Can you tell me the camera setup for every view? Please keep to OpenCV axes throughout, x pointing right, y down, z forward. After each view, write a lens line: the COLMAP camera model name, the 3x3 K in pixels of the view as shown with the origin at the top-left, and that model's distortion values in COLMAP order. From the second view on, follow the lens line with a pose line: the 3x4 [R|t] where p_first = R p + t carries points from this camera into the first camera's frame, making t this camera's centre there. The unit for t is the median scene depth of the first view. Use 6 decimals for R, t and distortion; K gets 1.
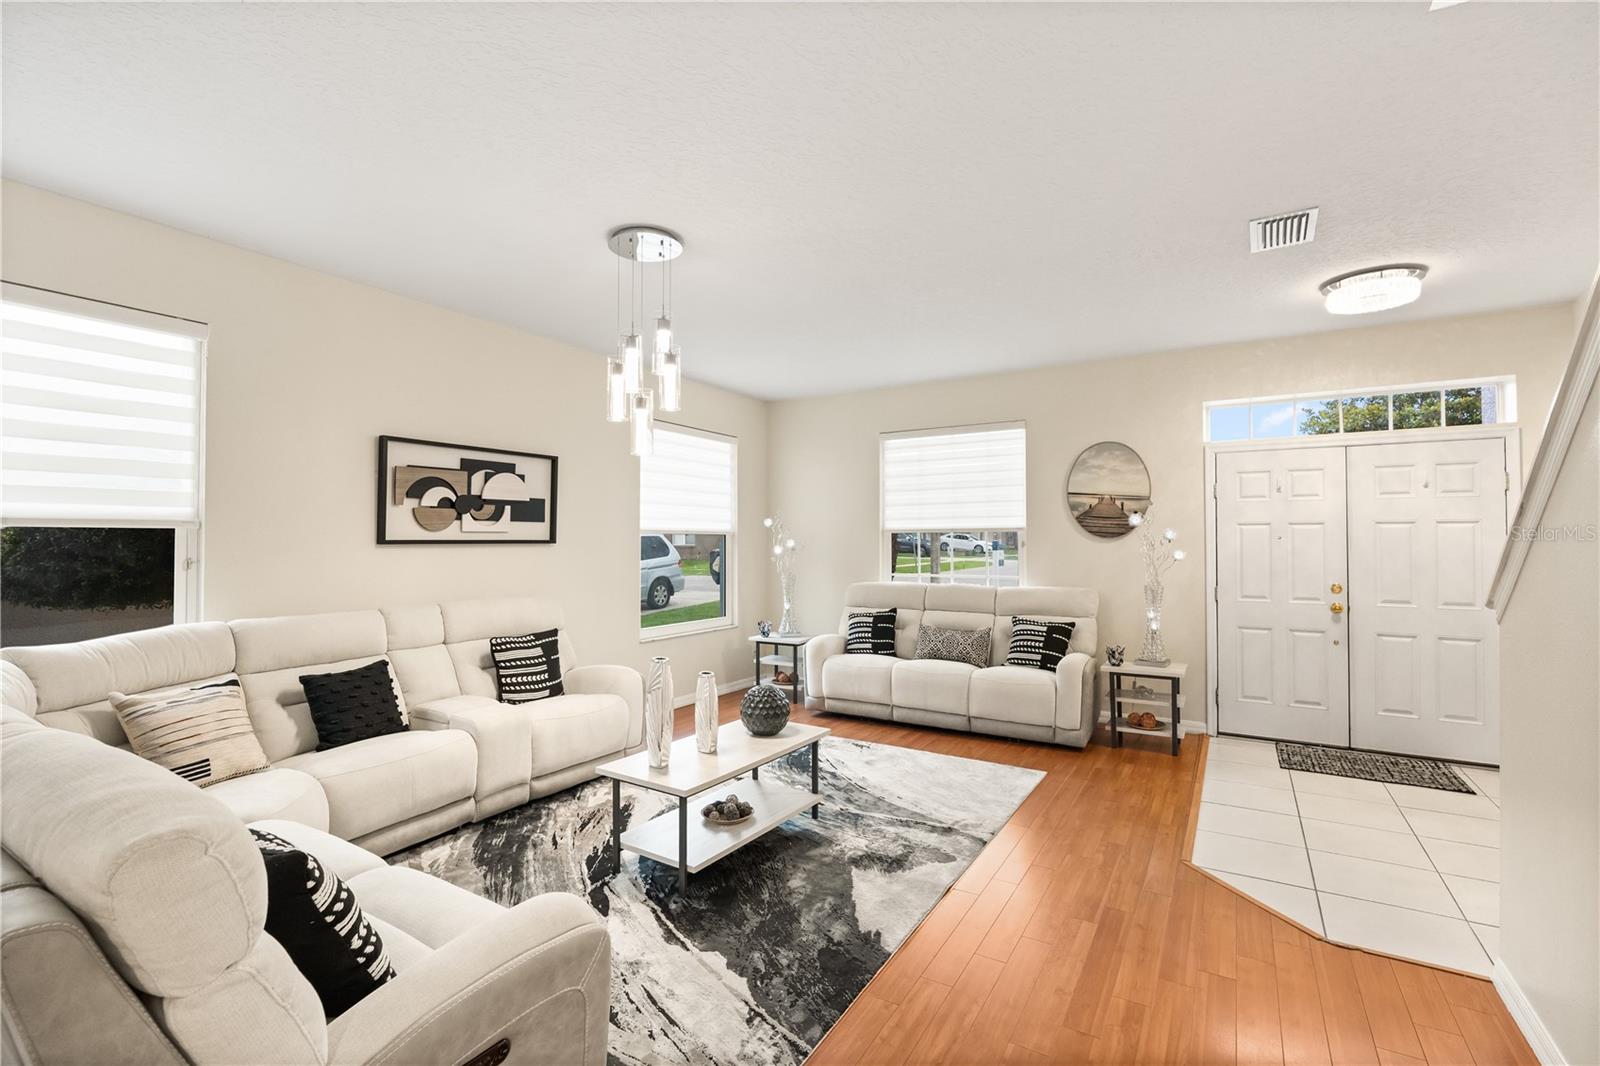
lens RADIAL K [[721.8, 0, 800.0], [0, 721.8, 533.0], [0, 0, 1]] dist [-0.002800, -0.000304]
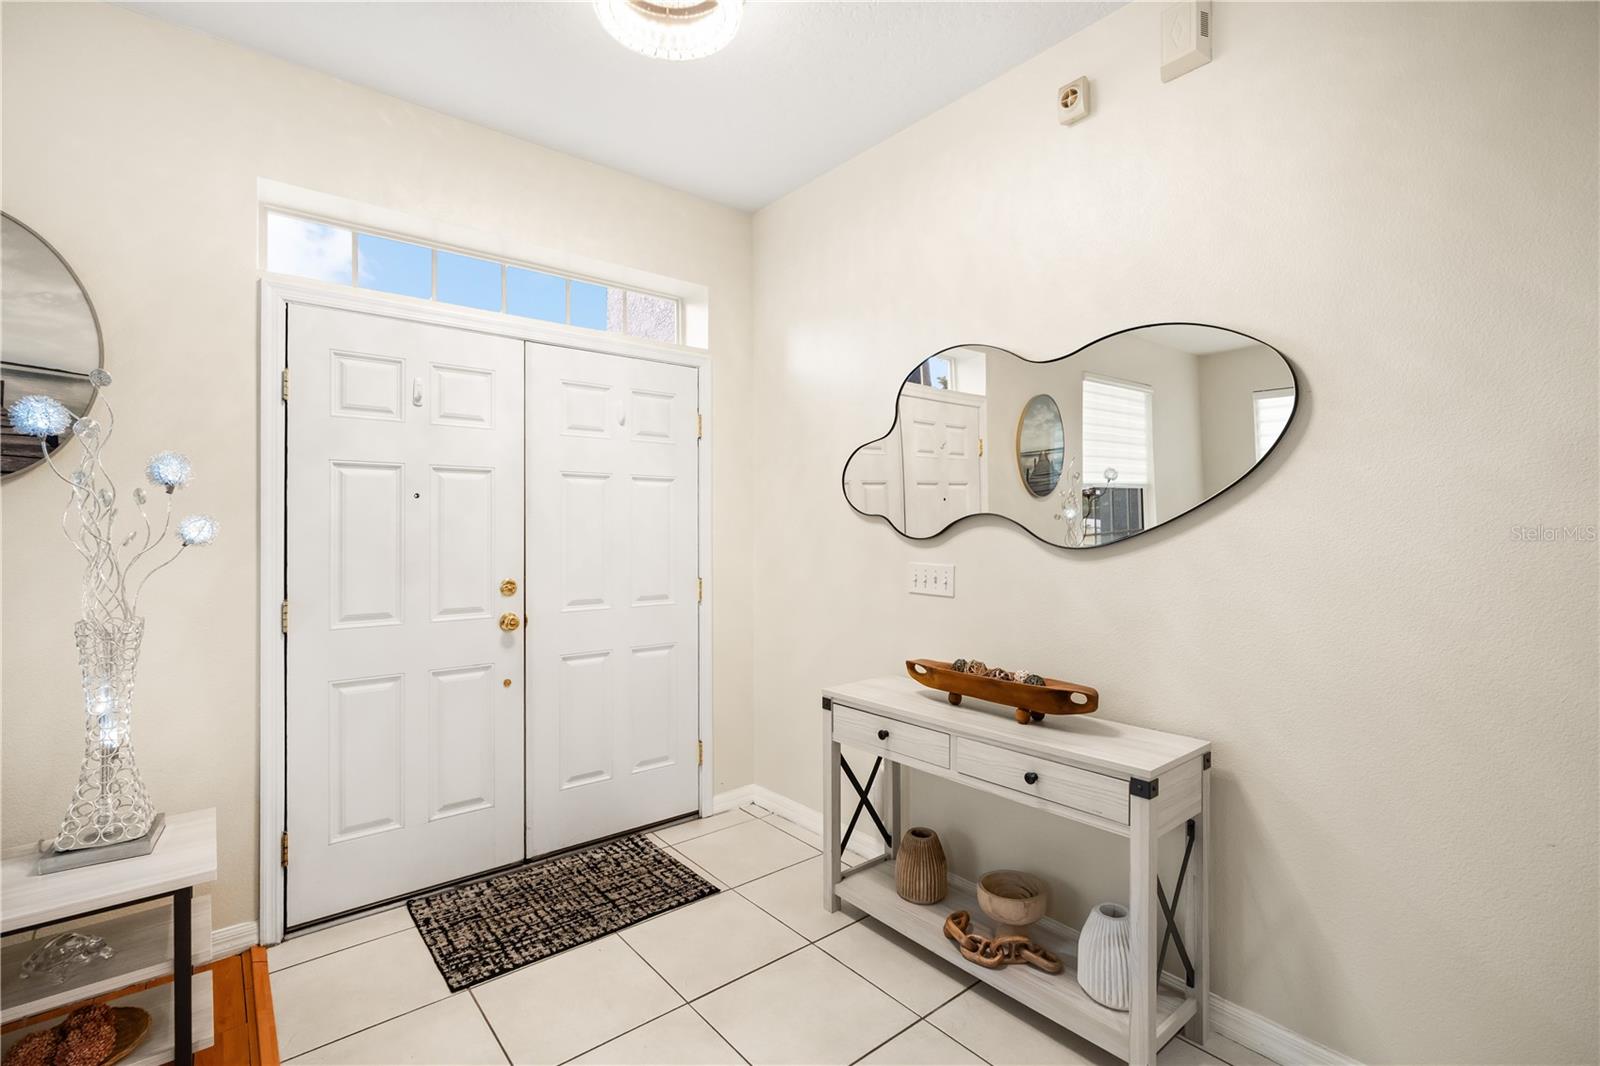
lens RADIAL K [[716.7, 0, 792.6], [0, 716.7, 523.3], [0, 0, 1]] dist [-0.002427, -0.000325]
pose [[0.338214, 0.005305, 0.941054, 0.282935], [-0.009204, 0.999955, -0.002329, 0.025239], [-0.941024, -0.007874, 0.338248, 0.586967]]
